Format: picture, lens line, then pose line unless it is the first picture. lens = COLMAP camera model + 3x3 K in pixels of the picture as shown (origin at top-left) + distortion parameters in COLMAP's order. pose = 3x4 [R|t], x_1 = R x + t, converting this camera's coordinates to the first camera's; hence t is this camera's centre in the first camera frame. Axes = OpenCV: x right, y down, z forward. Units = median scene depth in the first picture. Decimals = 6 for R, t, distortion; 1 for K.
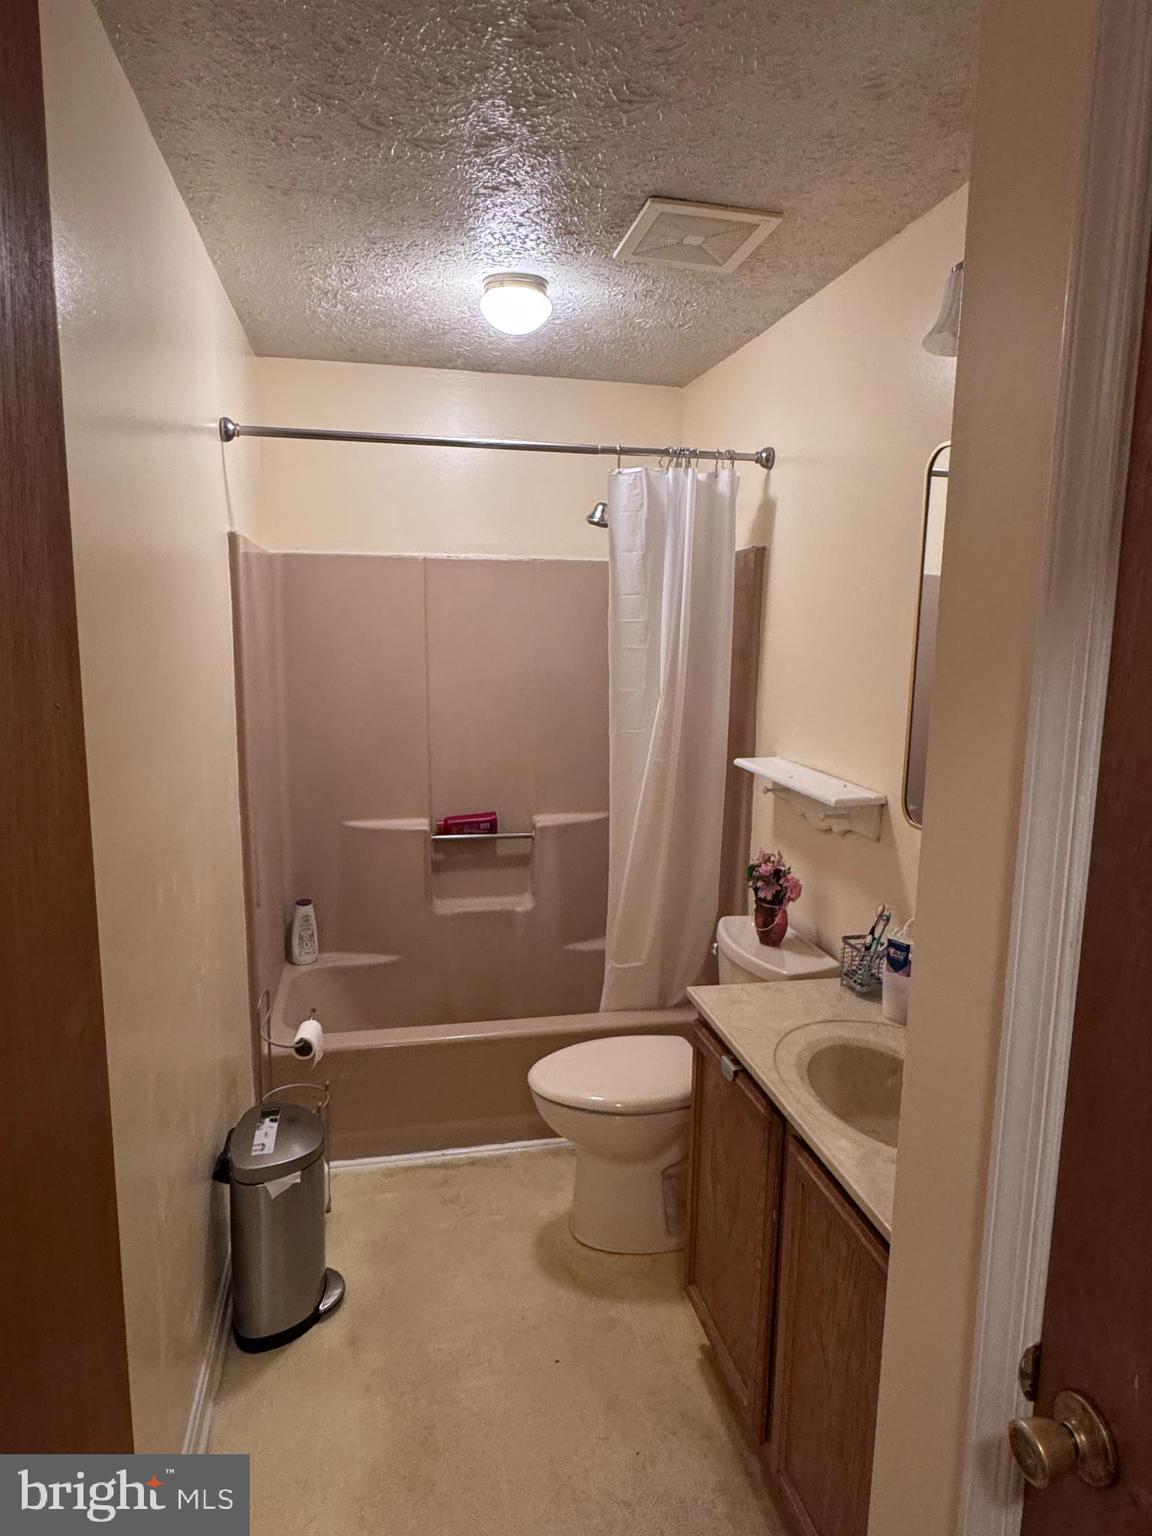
lens RADIAL K [[943.8, 0, 564.1], [0, 943.8, 735.4], [0, 0, 1]] dist [0.000323, -0.003607]
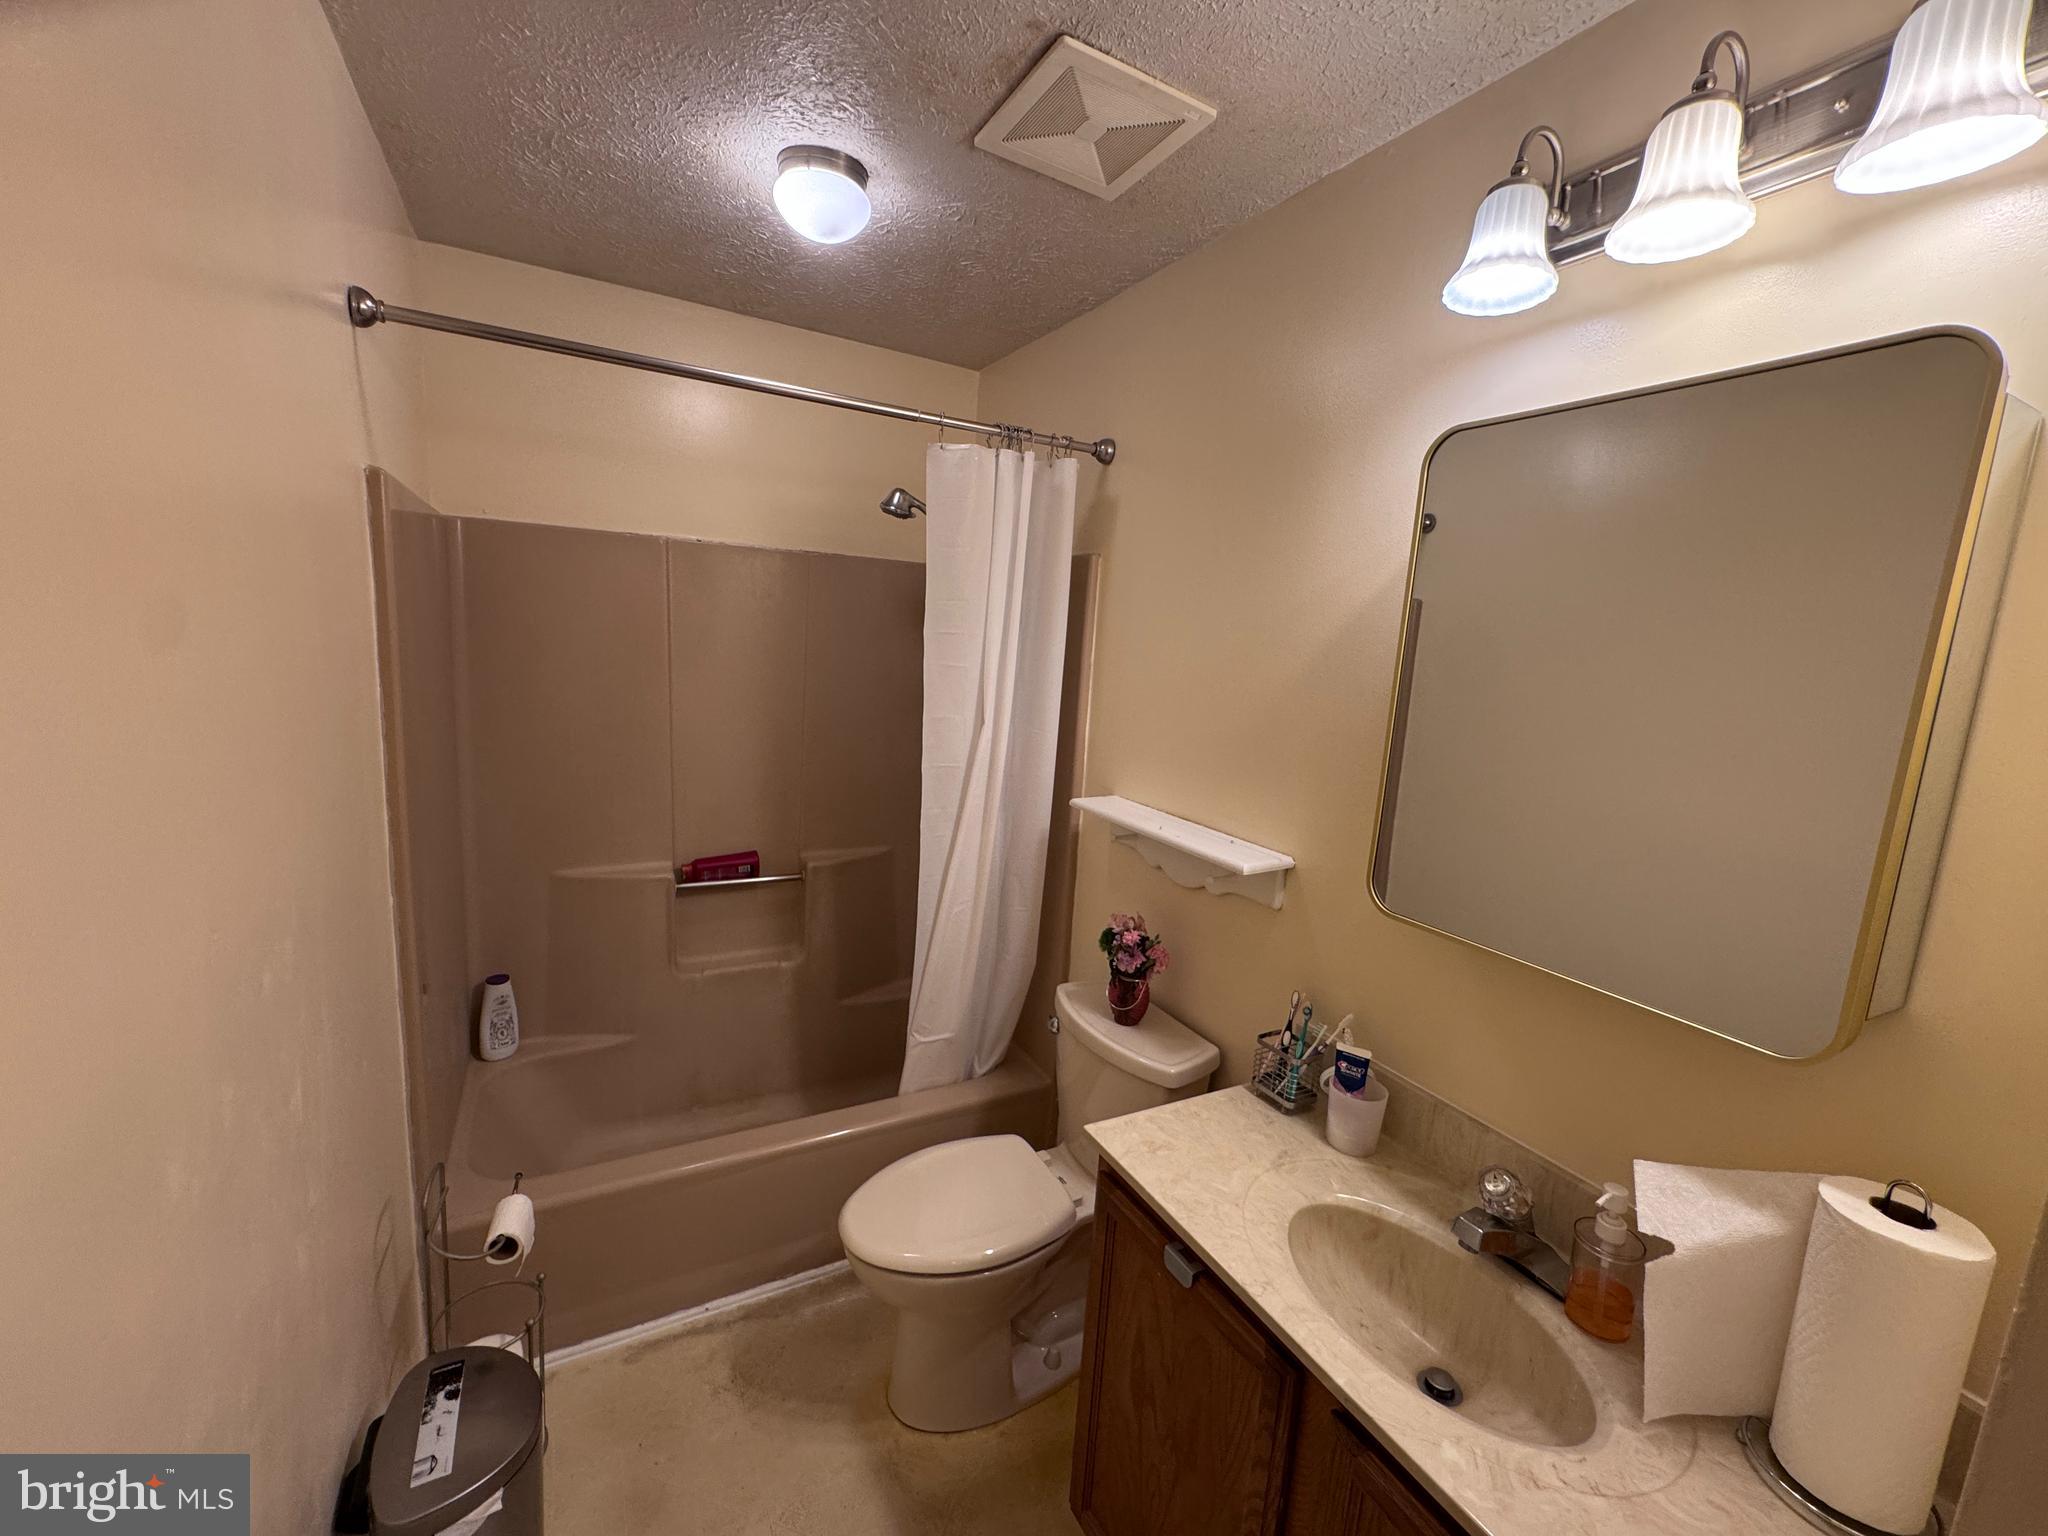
lens RADIAL K [[824.0, 0, 1016.6], [0, 824.0, 753.3], [0, 0, 1]] dist [-0.003325, 0.000668]
pose [[0.955057, 0.003429, 0.296401, -0.096892], [-0.012296, 0.999531, 0.028054, -0.040401], [-0.296166, -0.030438, 0.954651, 0.326655]]
